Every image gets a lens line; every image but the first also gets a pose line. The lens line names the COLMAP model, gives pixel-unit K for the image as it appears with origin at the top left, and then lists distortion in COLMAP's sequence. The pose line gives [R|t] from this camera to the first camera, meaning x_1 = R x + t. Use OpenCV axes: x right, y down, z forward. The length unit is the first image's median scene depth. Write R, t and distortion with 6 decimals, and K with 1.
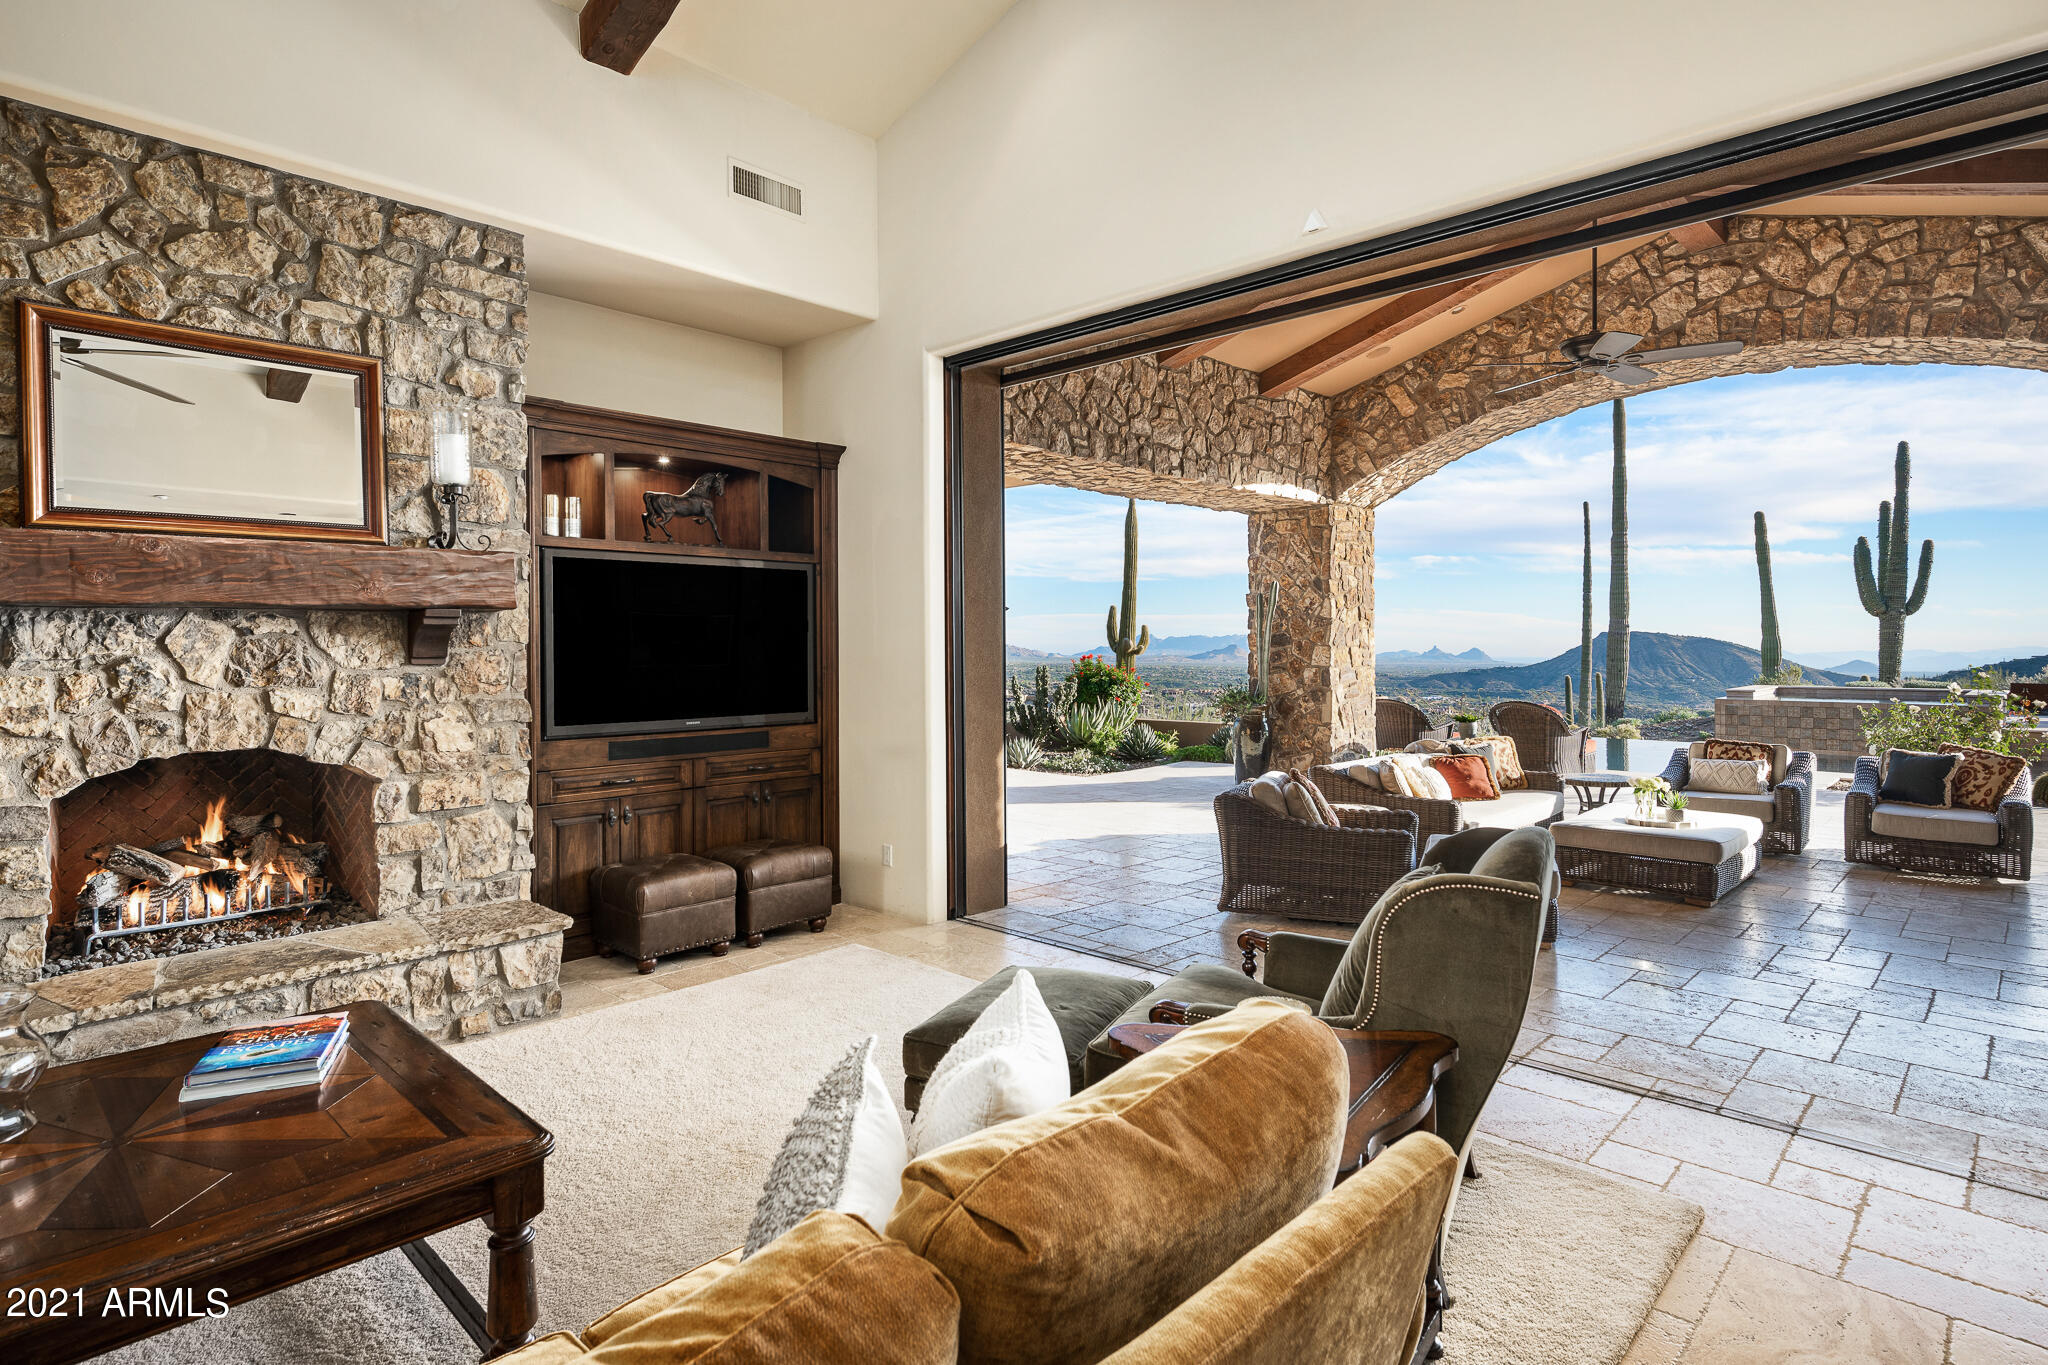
lens RADIAL K [[1043.5, 0, 1032.1], [0, 1043.5, 652.3], [0, 0, 1]] dist [0.002849, -0.001672]
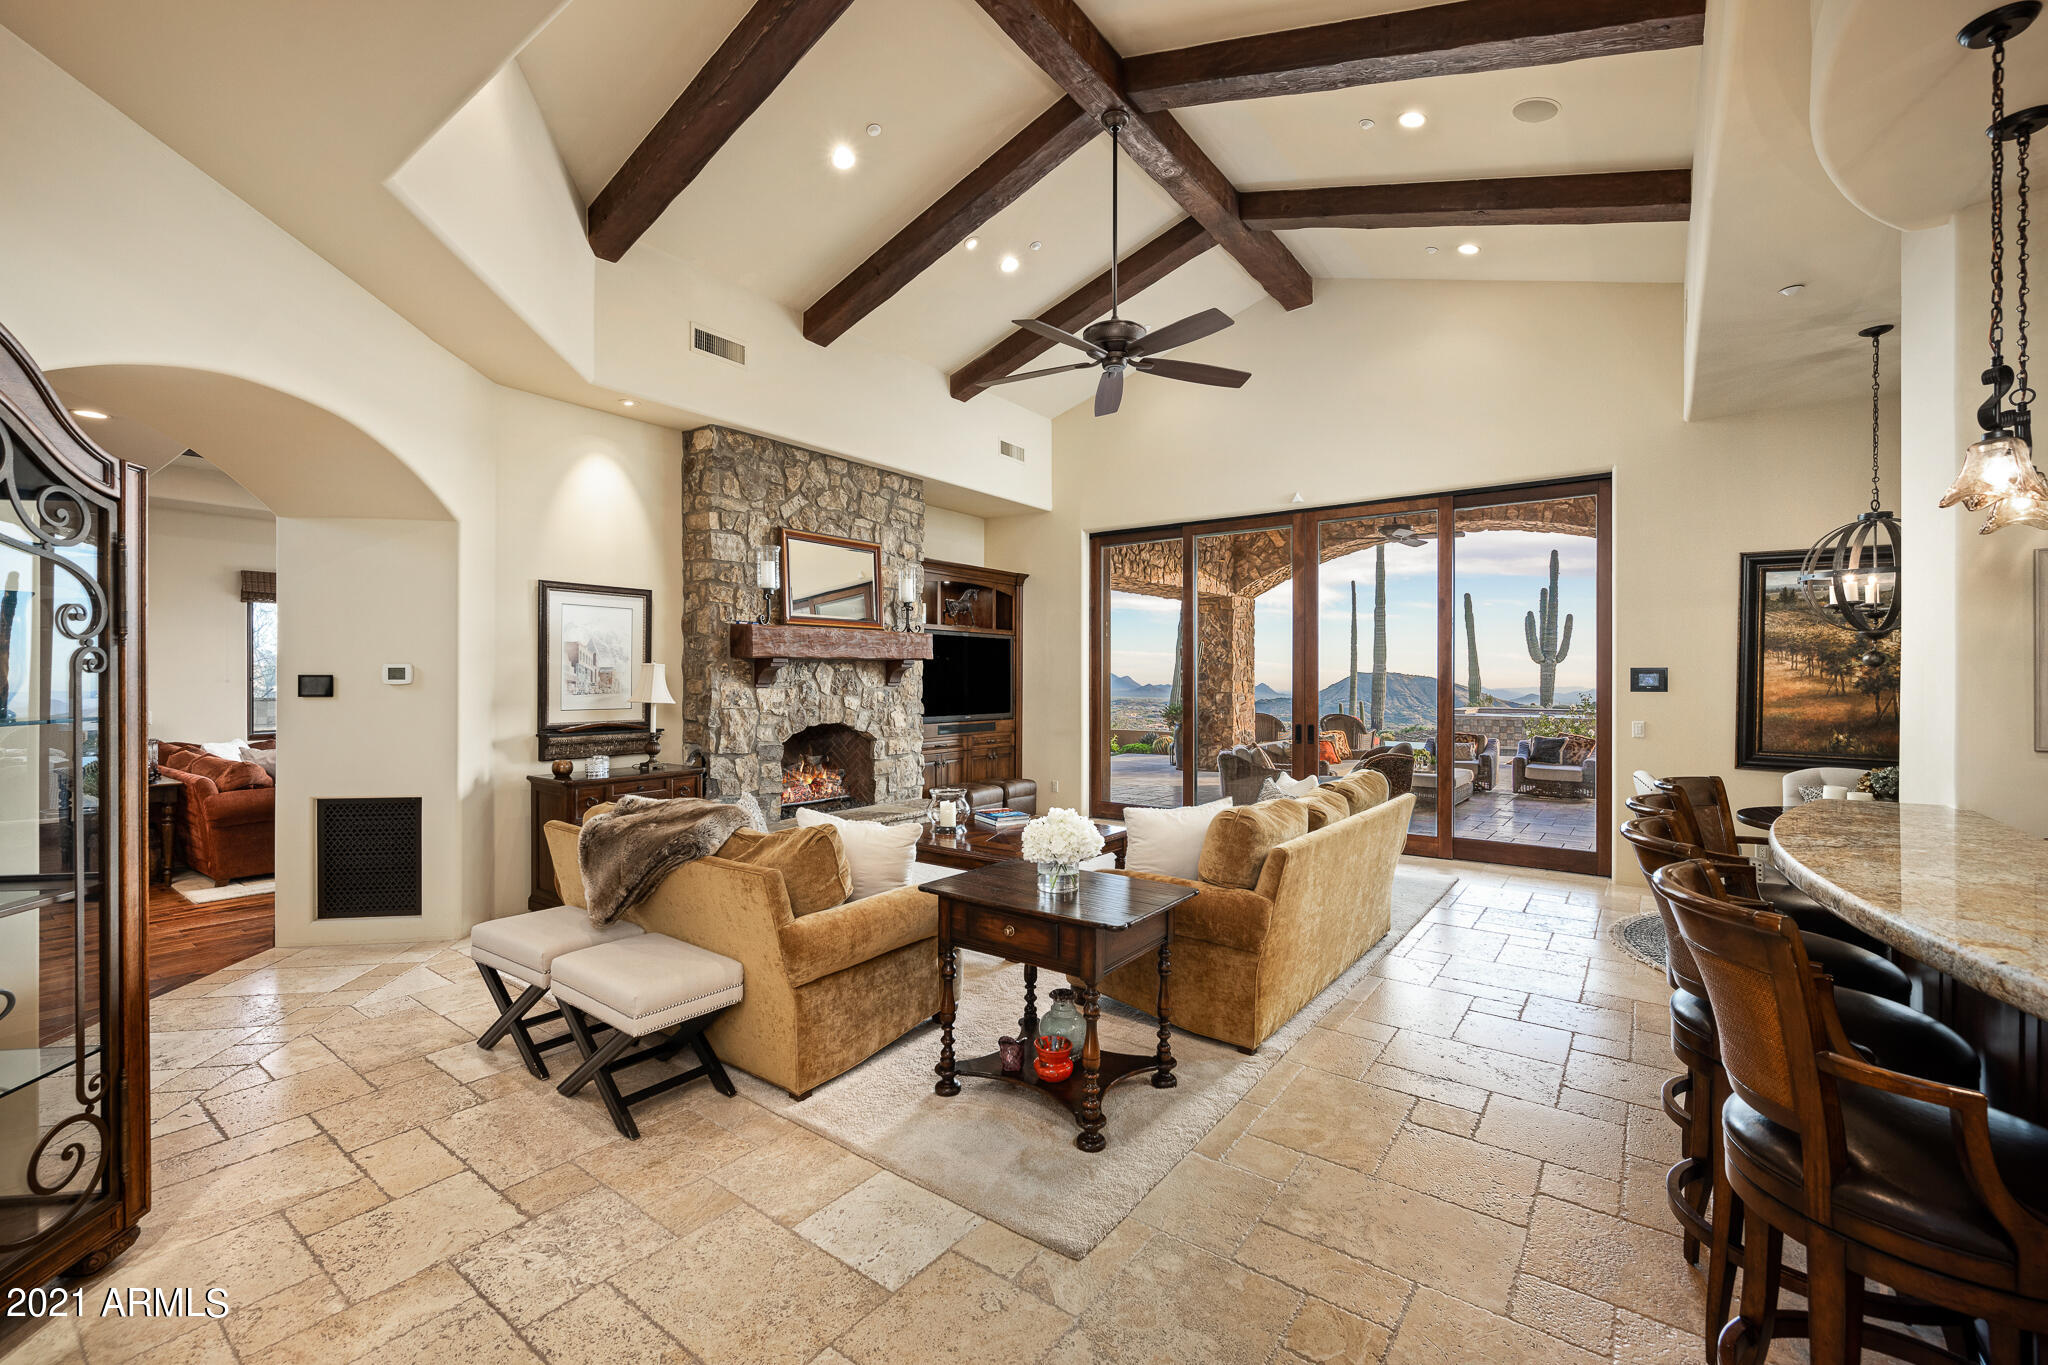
lens RADIAL K [[832.7, 0, 1016.8], [0, 832.7, 676.6], [0, 0, 1]] dist [0.001626, 0.000115]
pose [[0.993374, 0.007471, 0.114680, -0.390889], [-0.006341, 0.999928, -0.010216, 0.006600], [-0.114748, 0.009421, 0.993350, -0.536862]]
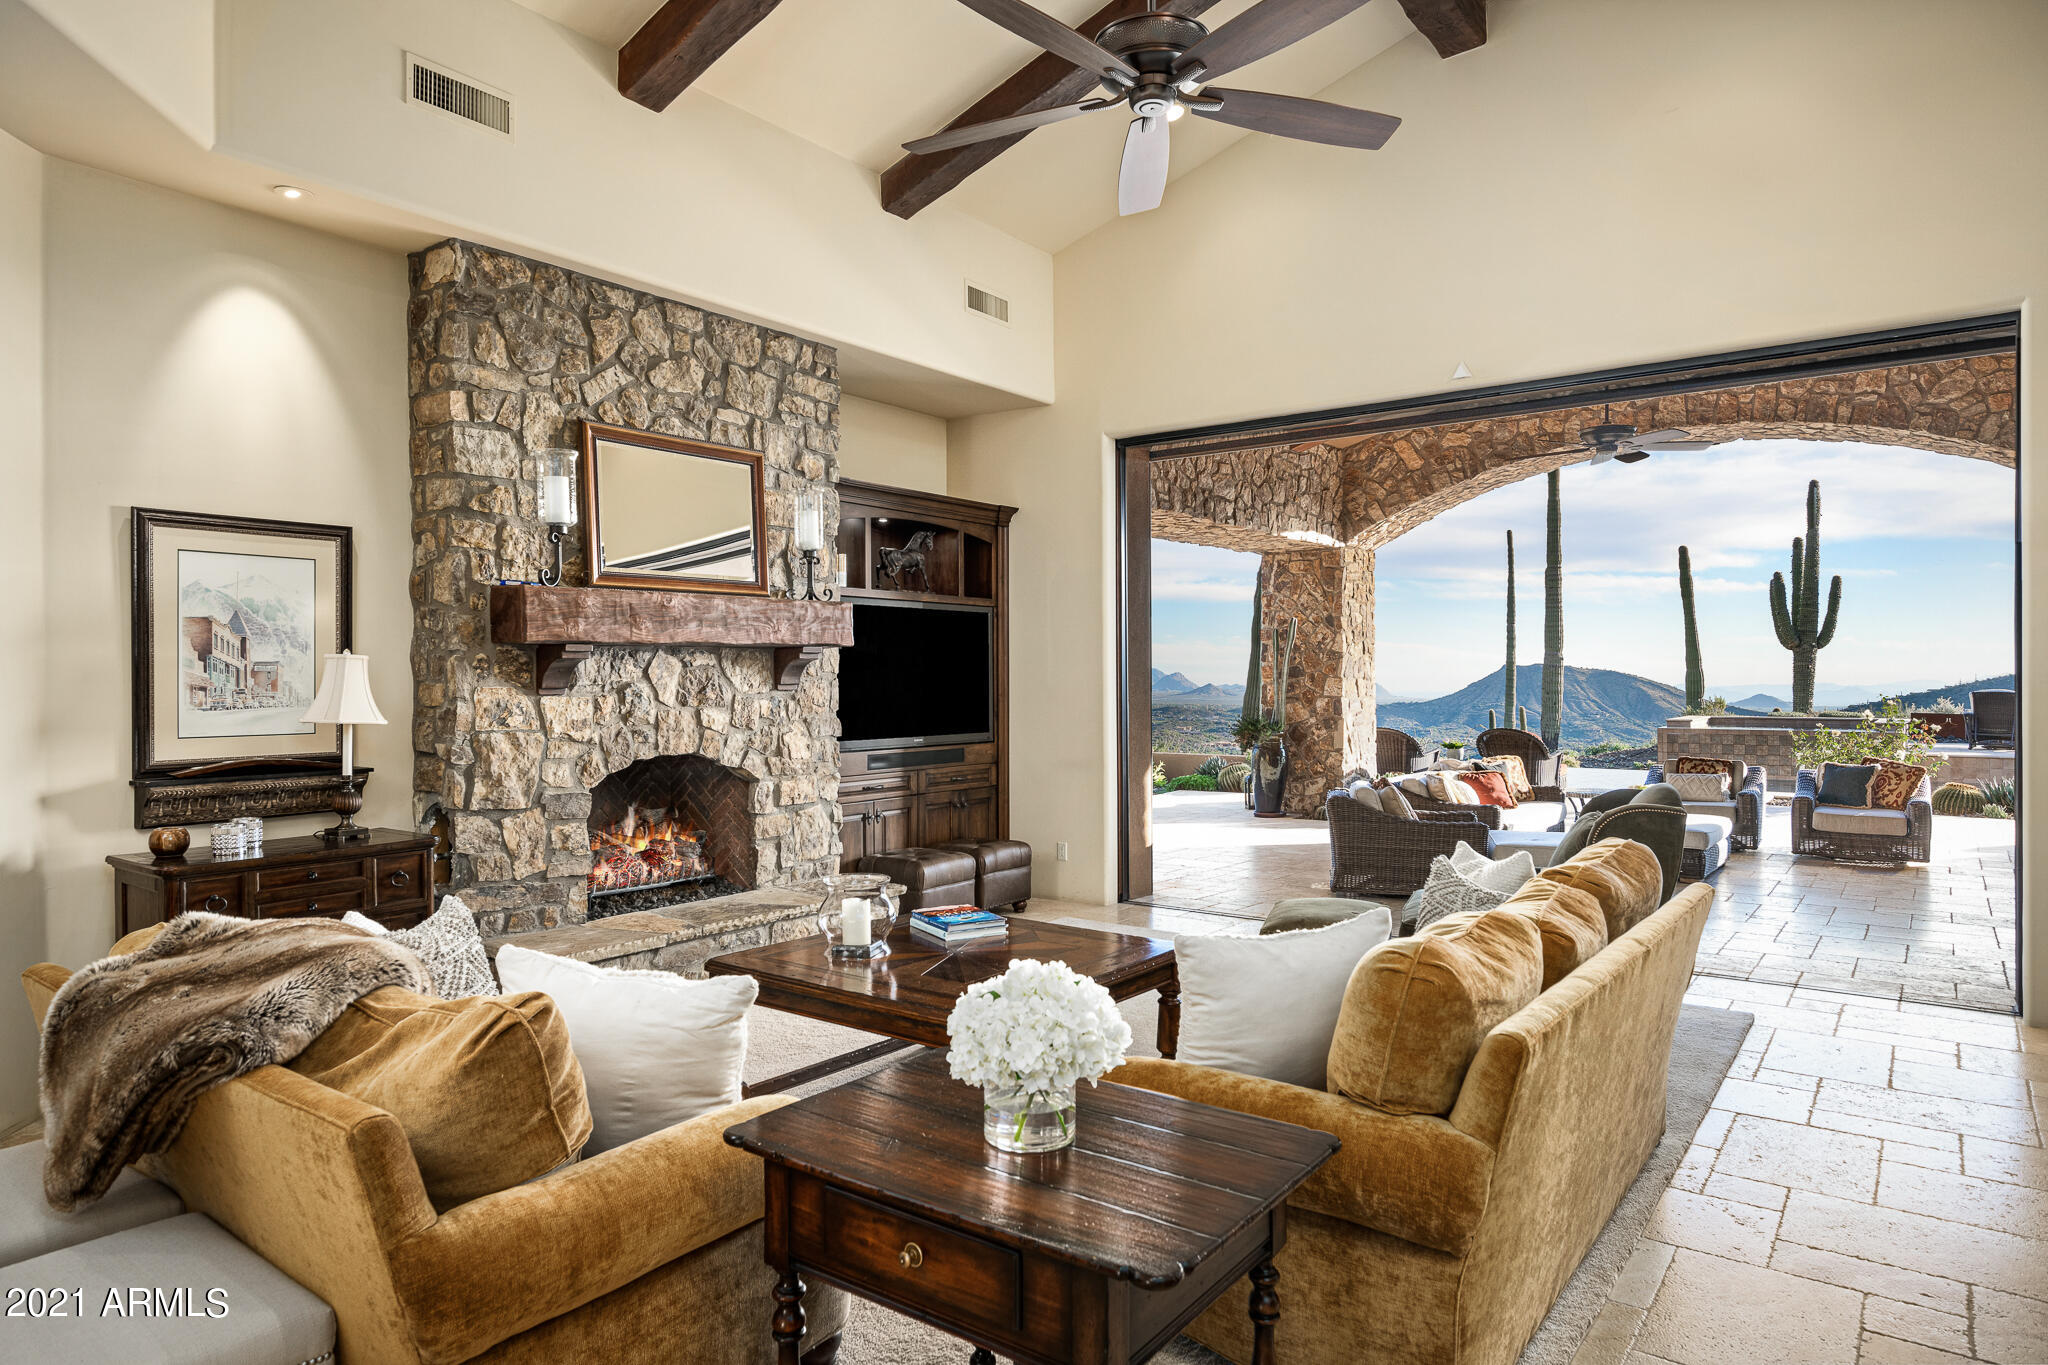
lens RADIAL K [[1193.1, 0, 1012.4], [0, 1193.1, 678.8], [0, 0, 1]] dist [0.003134, -0.006058]
pose [[0.994074, 0.000471, 0.108708, -0.346164], [0.000256, 0.999978, -0.006667, 0.005814], [-0.108709, 0.006655, 0.994051, -0.357609]]
